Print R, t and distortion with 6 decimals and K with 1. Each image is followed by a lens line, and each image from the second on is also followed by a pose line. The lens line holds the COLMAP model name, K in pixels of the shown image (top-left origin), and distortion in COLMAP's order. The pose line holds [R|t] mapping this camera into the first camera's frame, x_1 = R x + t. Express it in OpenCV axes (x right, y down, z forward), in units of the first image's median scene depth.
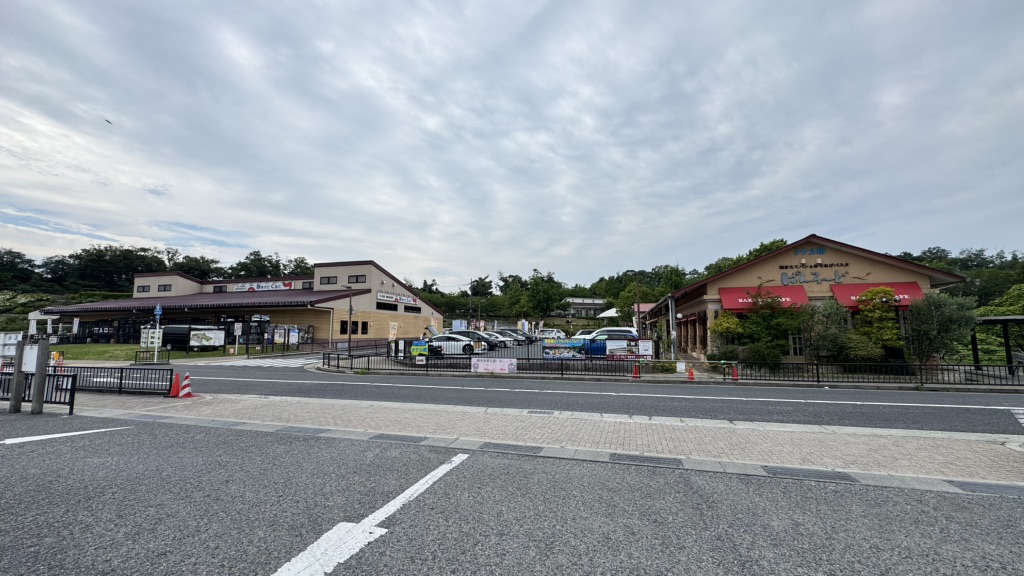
lens RADIAL K [[414.8, 0, 512.0], [0, 414.8, 288.0], [0, 0, 1]] dist [0.000997, 0.000039]
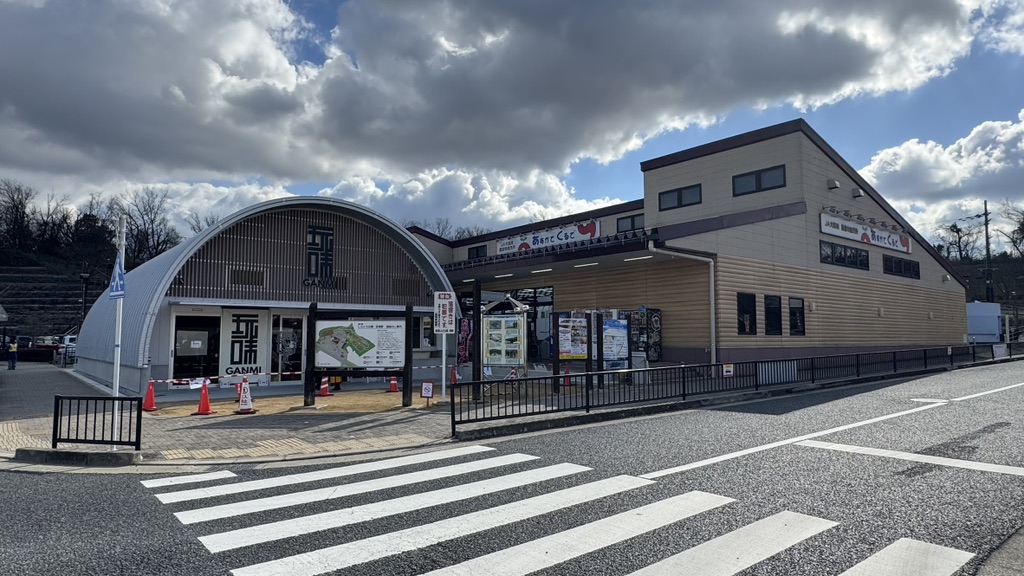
lens RADIAL K [[615.0, 0, 512.0], [0, 615.0, 288.0], [0, 0, 1]] dist [0.002984, 0.000444]
pose [[0.812994, -0.045270, -0.580510, -0.248673], [0.061073, 0.998104, 0.007697, 0.054149], [0.579060, -0.041711, 0.814217, 0.453739]]
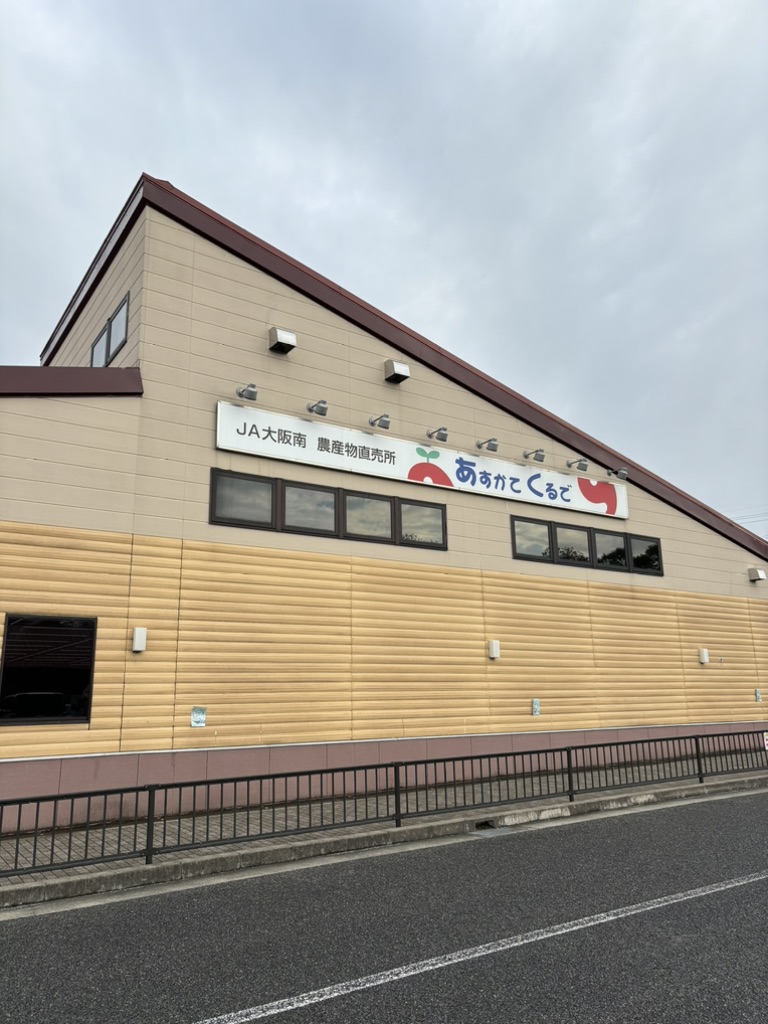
lens RADIAL K [[765.1, 0, 384.0], [0, 765.1, 512.0], [0, 0, 1]] dist [0.034089, -0.001144]
pose [[0.755251, -0.174087, -0.631894, -0.135108], [0.092176, 0.982711, -0.160567, 0.094282], [0.648922, 0.063023, 0.758240, 0.878137]]
